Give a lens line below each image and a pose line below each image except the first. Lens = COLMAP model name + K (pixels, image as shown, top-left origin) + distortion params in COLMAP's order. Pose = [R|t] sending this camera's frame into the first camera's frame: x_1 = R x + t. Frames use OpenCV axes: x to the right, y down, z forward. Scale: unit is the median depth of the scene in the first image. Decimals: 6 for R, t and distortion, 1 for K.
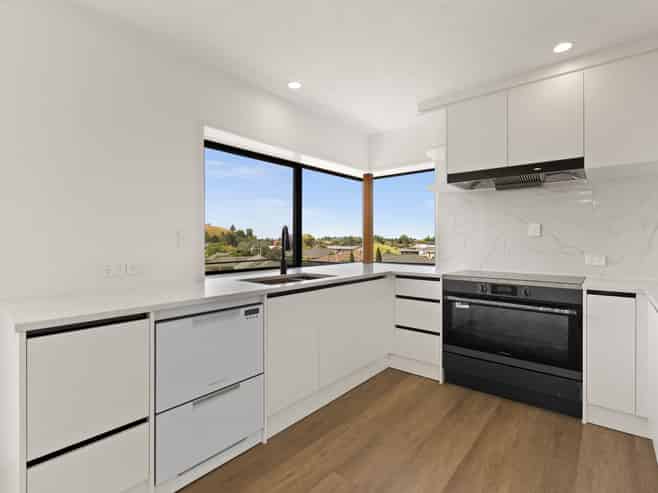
lens RADIAL K [[338.0, 0, 329.0], [0, 338.0, 246.5], [0, 0, 1]] dist [-0.003701, -0.000626]
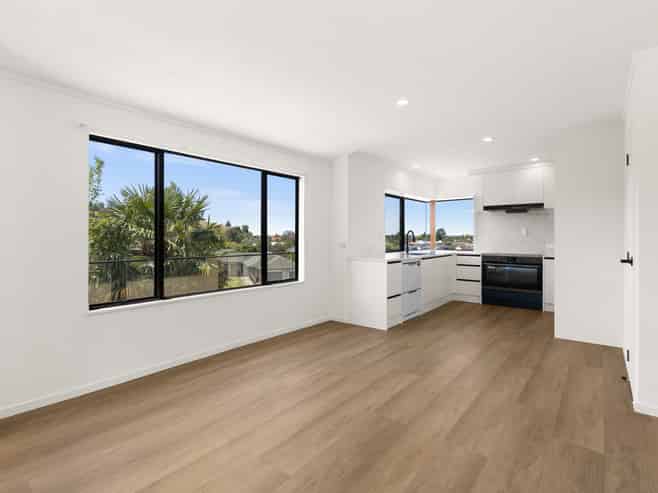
lens RADIAL K [[345.8, 0, 329.8], [0, 345.8, 244.0], [0, 0, 1]] dist [-0.001183, 0.000009]
pose [[0.999690, -0.001434, 0.024860, -0.665732], [0.001354, 0.999994, 0.003213, 0.015331], [-0.024864, -0.003178, 0.999686, -1.142454]]
